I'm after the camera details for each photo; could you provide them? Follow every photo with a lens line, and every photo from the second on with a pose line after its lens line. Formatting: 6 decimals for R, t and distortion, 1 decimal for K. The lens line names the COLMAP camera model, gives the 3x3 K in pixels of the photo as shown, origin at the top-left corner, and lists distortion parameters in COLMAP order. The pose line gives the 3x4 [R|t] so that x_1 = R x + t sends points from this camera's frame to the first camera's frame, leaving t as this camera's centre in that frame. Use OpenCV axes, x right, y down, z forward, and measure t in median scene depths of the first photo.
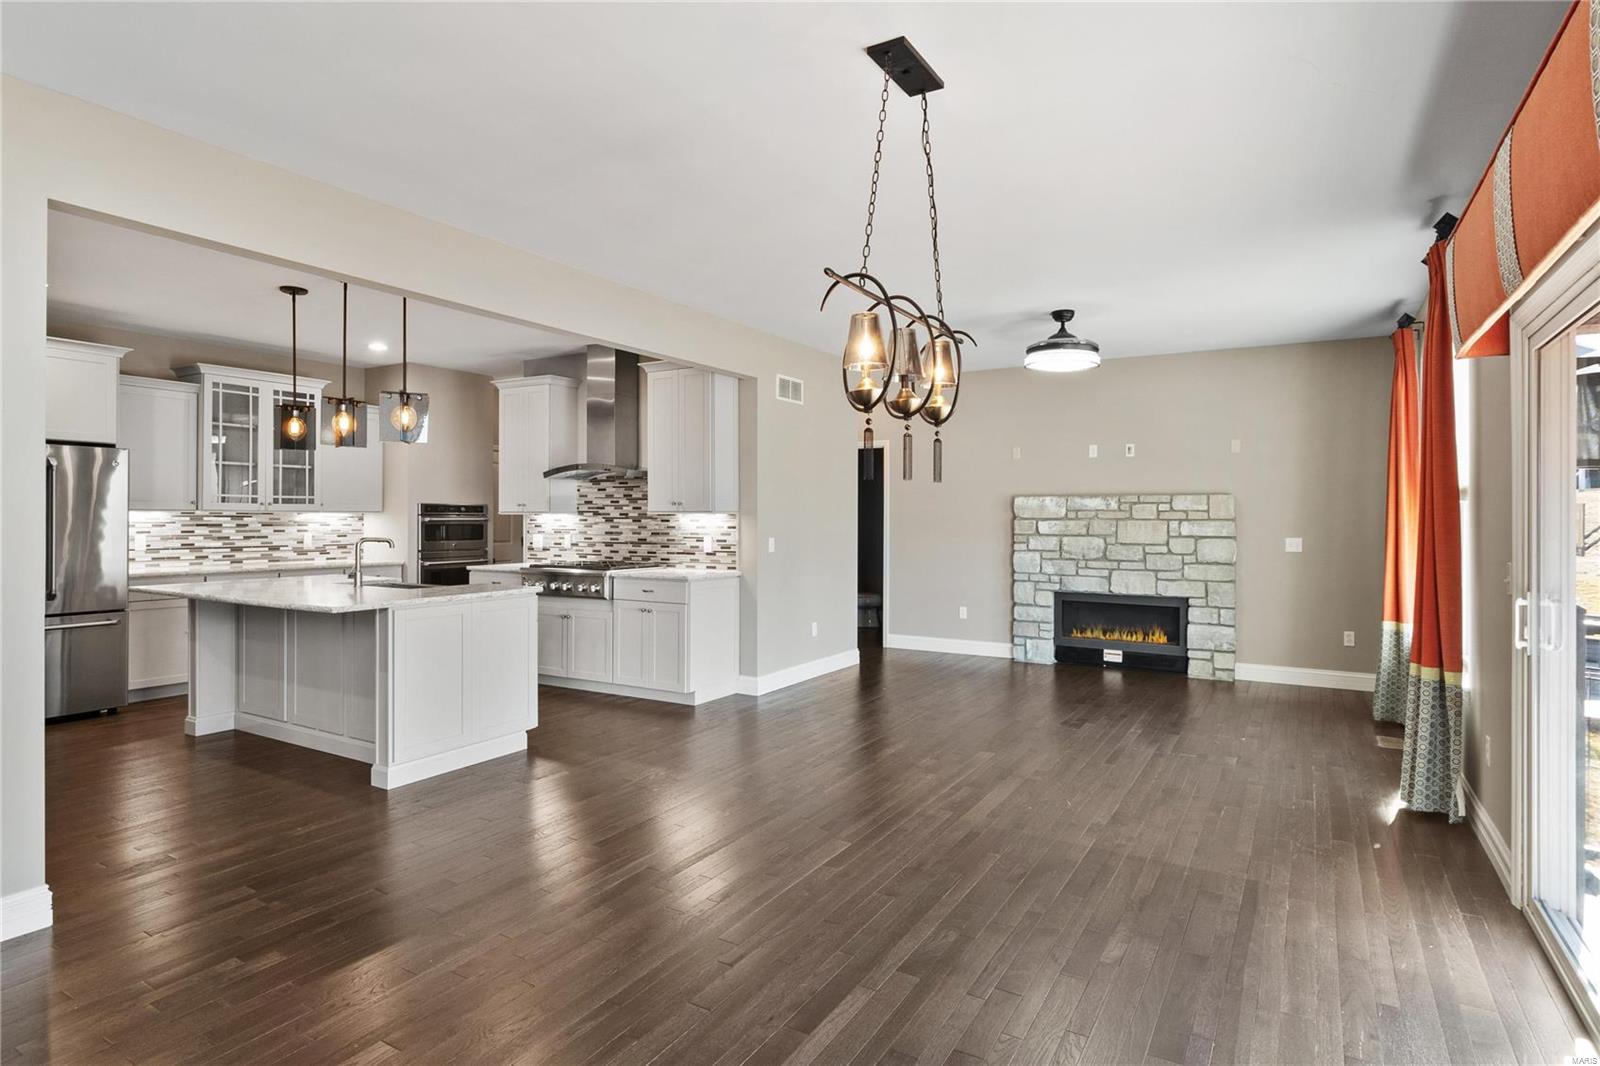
lens RADIAL K [[843.7, 0, 800.5], [0, 843.7, 522.5], [0, 0, 1]] dist [0.000335, -0.005499]
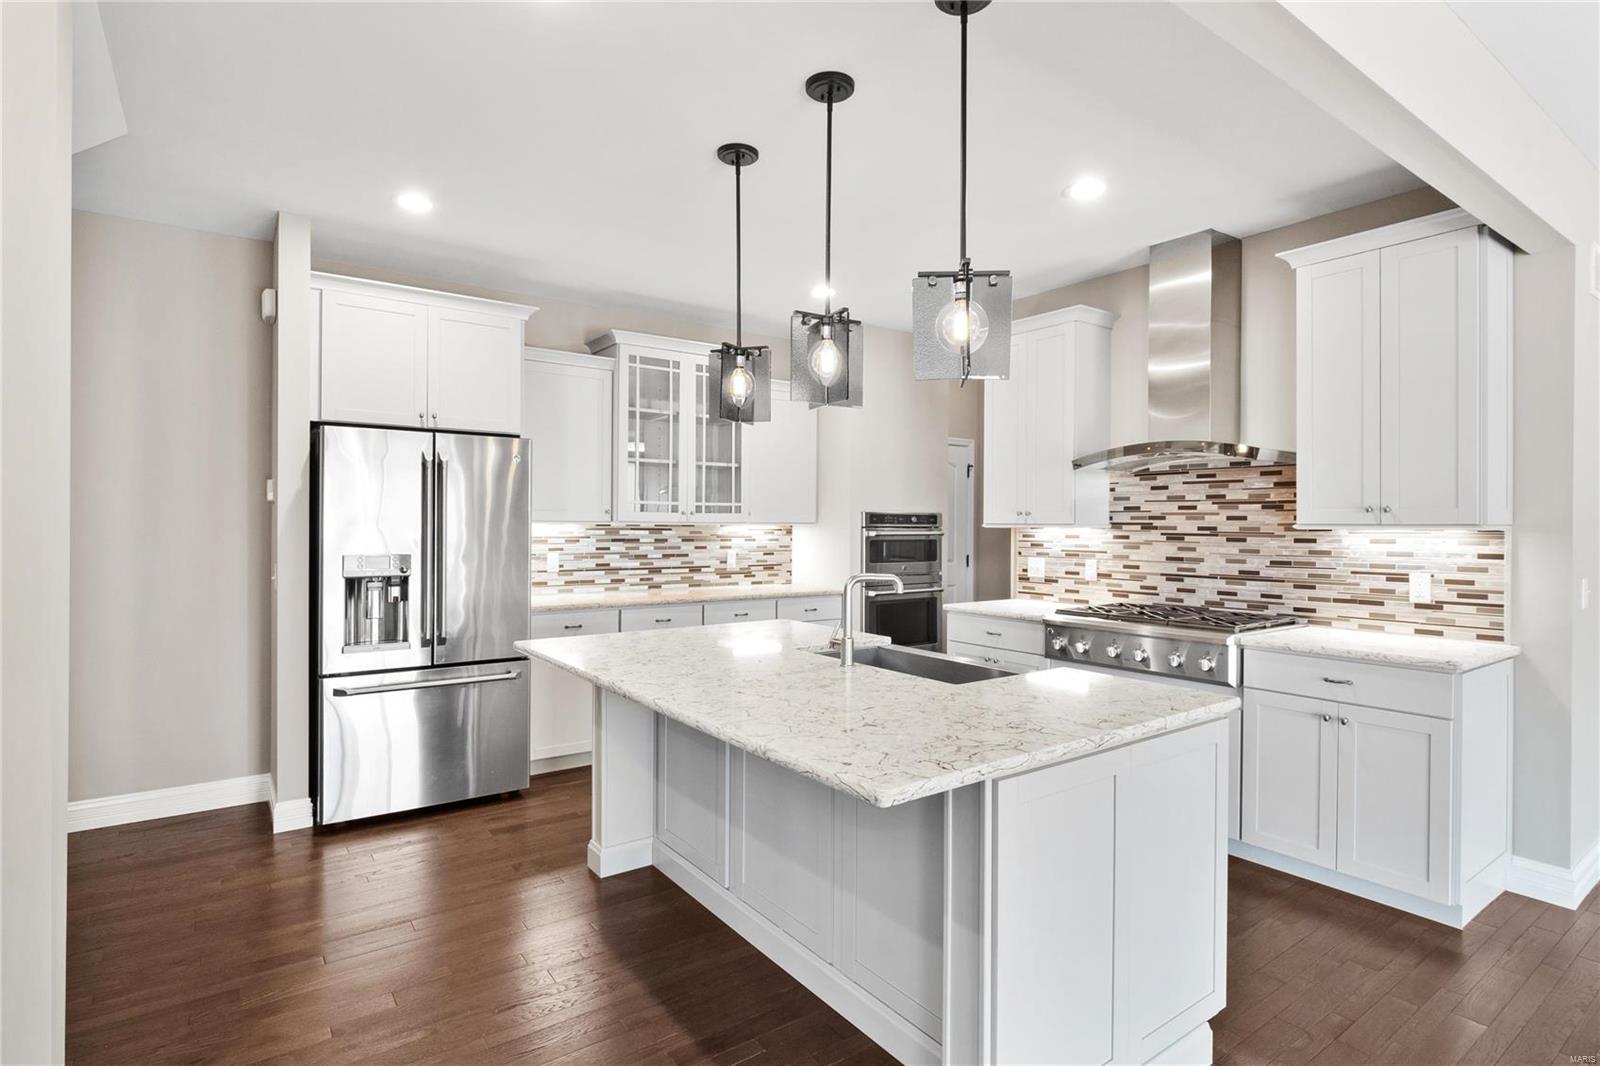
lens RADIAL K [[800.6, 0, 801.8], [0, 800.6, 539.3], [0, 0, 1]] dist [-0.003338, -0.003848]
pose [[0.918365, 0.008861, -0.395636, -0.250919], [-0.004555, 0.999920, 0.011823, -0.007627], [0.395709, -0.009056, 0.918331, 0.372901]]
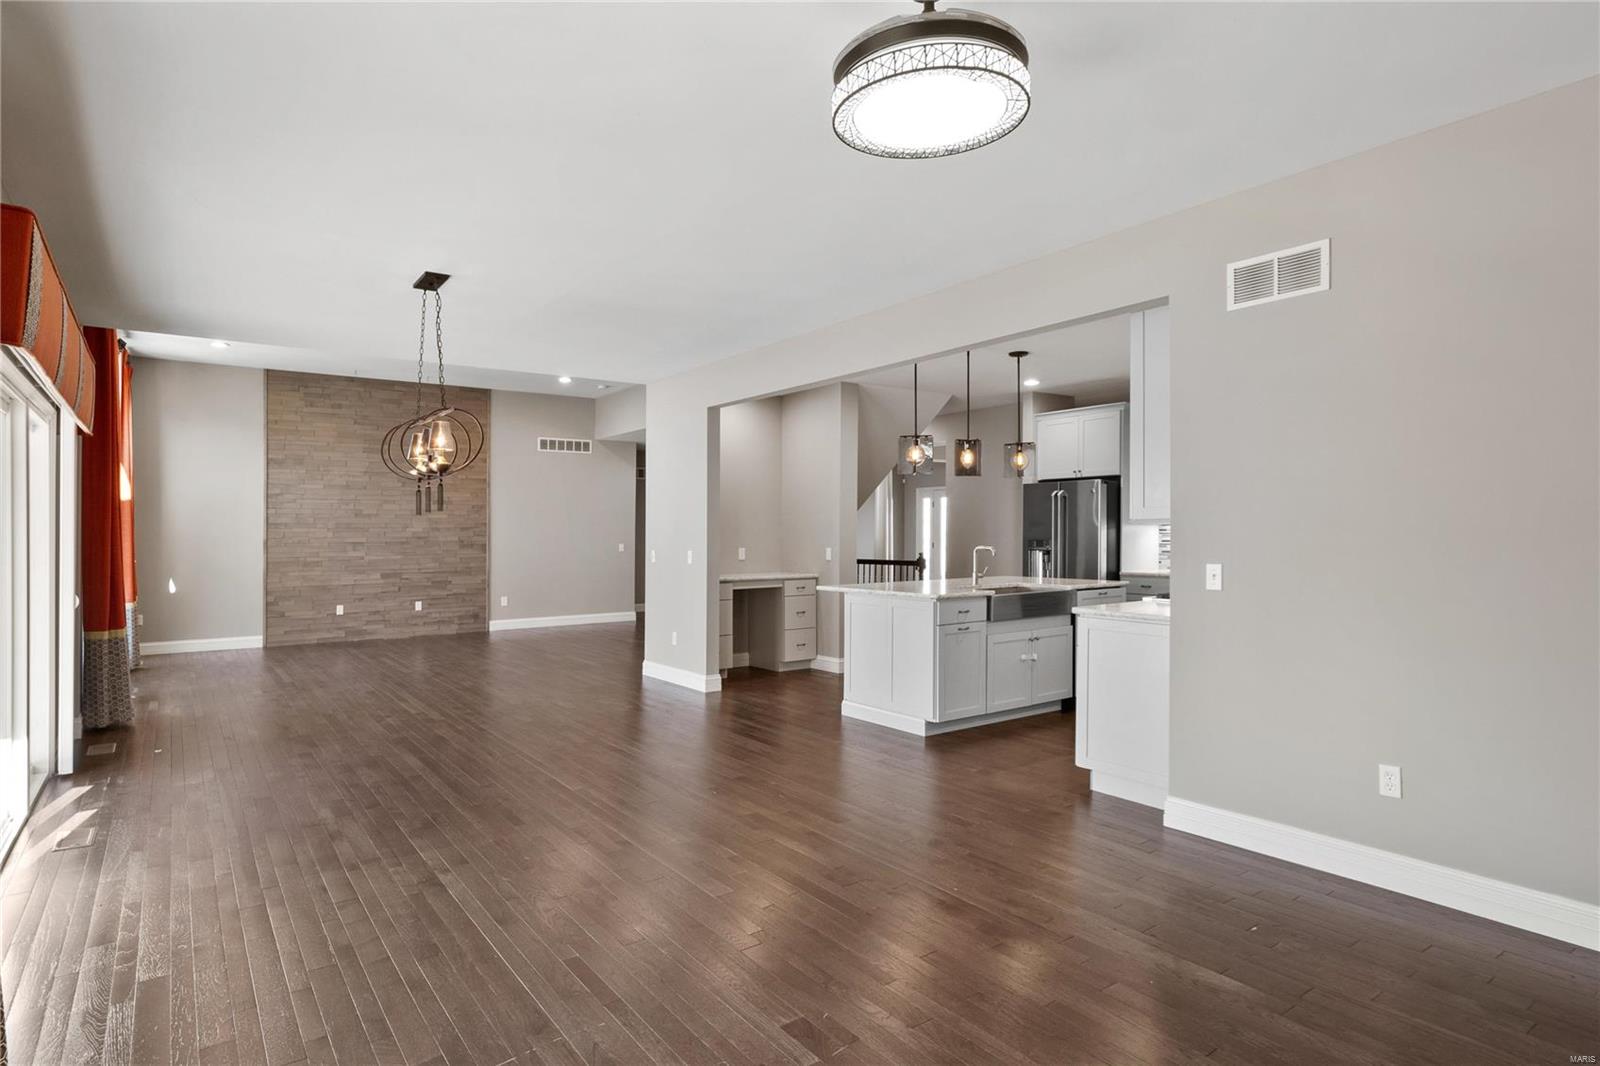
lens RADIAL K [[870.4, 0, 809.8], [0, 870.4, 543.9], [0, 0, 1]] dist [-0.005736, -0.000444]
pose [[-0.380057, 0.014857, -0.924844, 0.562071], [-0.000387, 0.999868, 0.016221, -0.005031], [0.924963, 0.006523, -0.380002, 0.909771]]
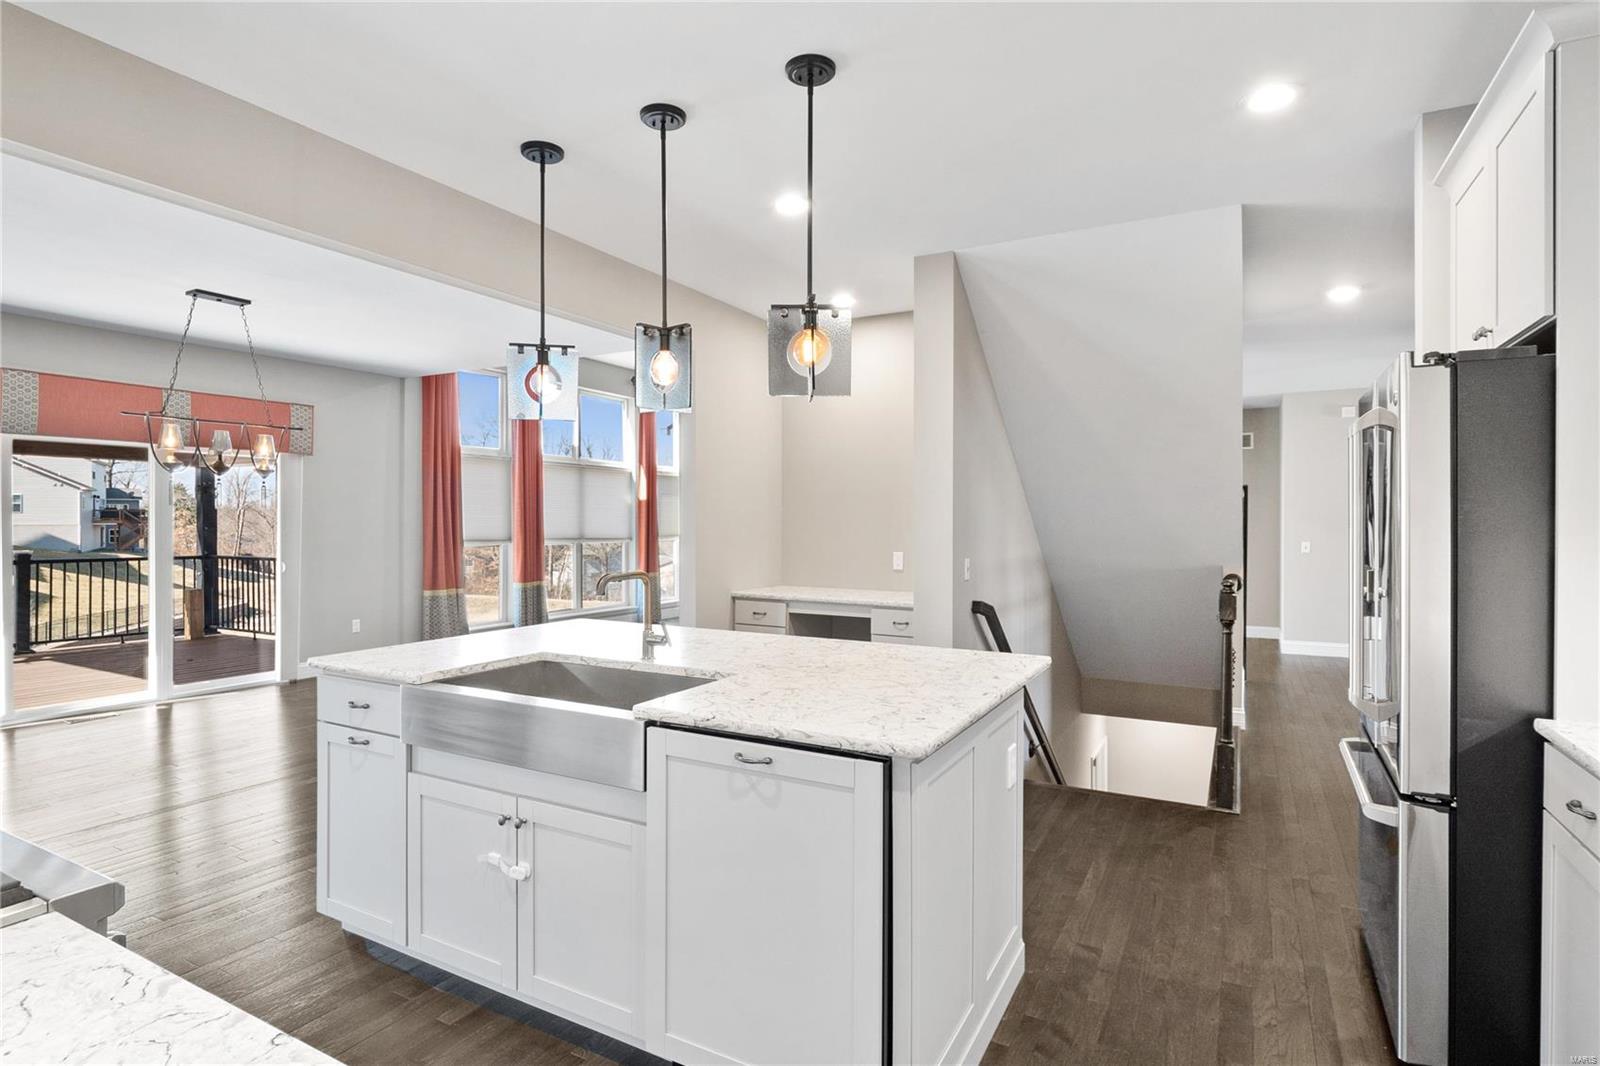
lens RADIAL K [[800.6, 0, 808.7], [0, 800.6, 523.6], [0, 0, 1]] dist [-0.003338, -0.003848]
pose [[-0.998797, -0.001728, -0.049011, -0.425485], [-0.002173, 0.999957, 0.009025, -0.012570], [0.048993, 0.009121, -0.998757, 1.095838]]
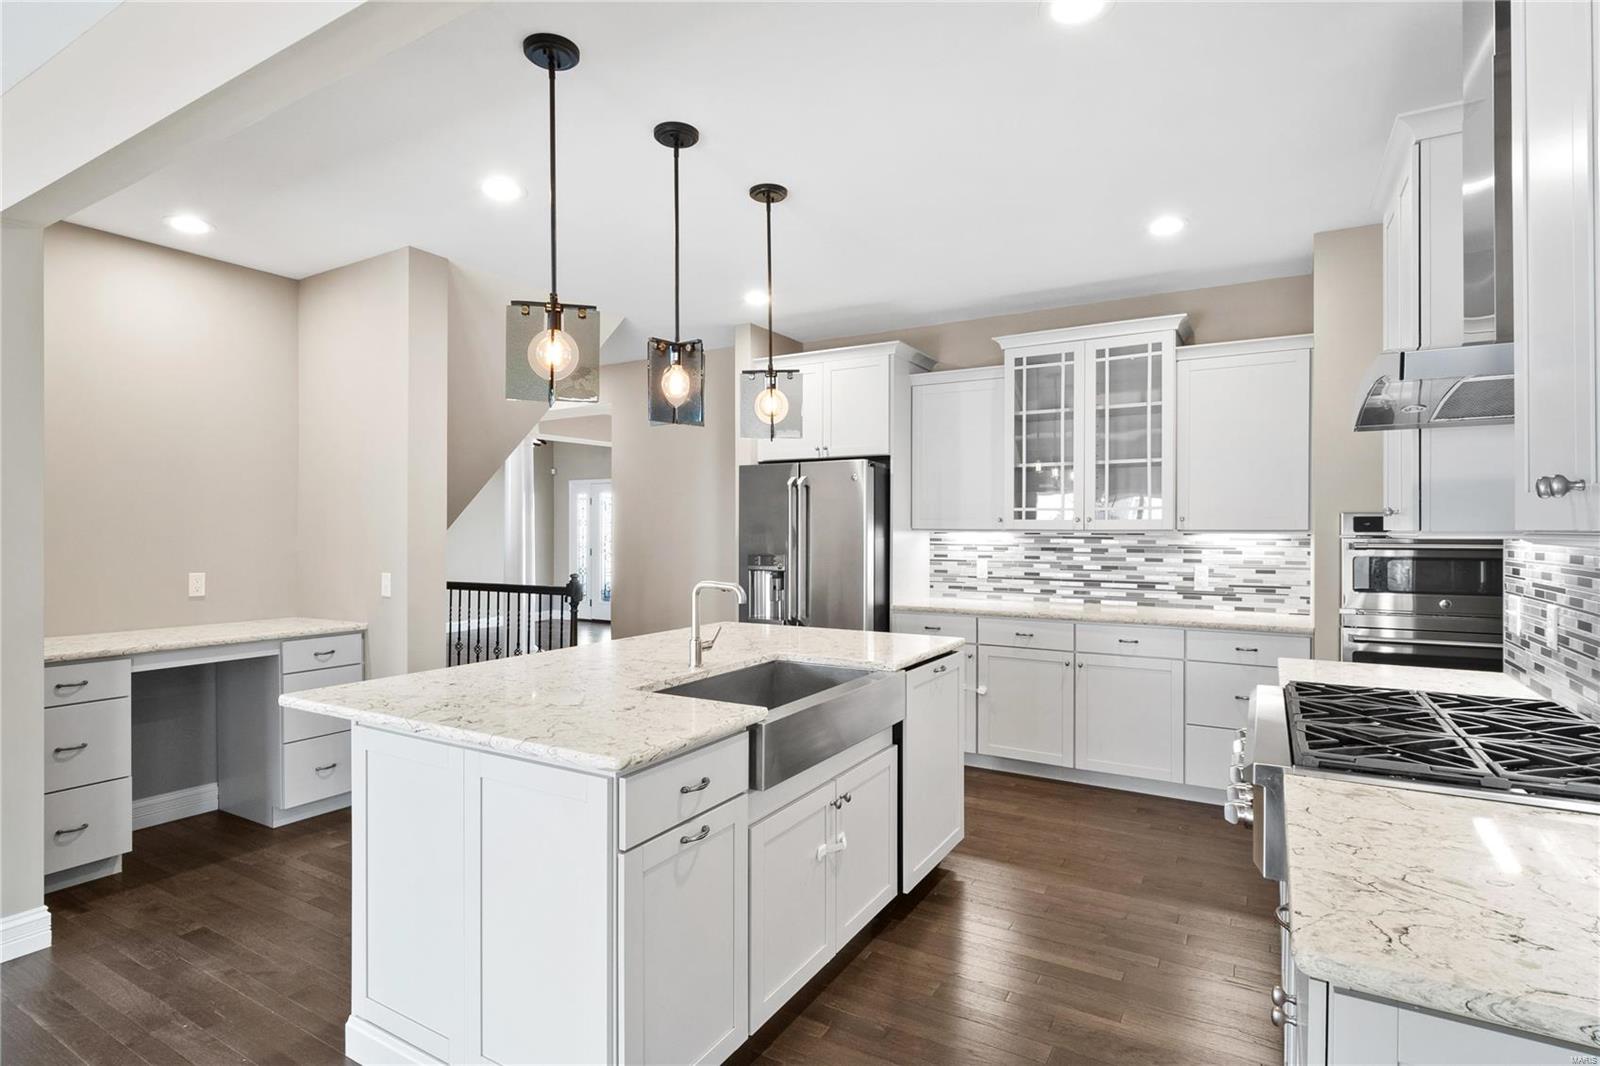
lens RADIAL K [[800.6, 0, 796.9], [0, 800.6, 542.7], [0, 0, 1]] dist [-0.003338, -0.003848]
pose [[0.004632, 0.012832, -0.999907, 0.012075], [-0.007369, 0.999891, 0.012798, -0.010454], [0.999962, 0.007309, 0.004726, 0.765483]]
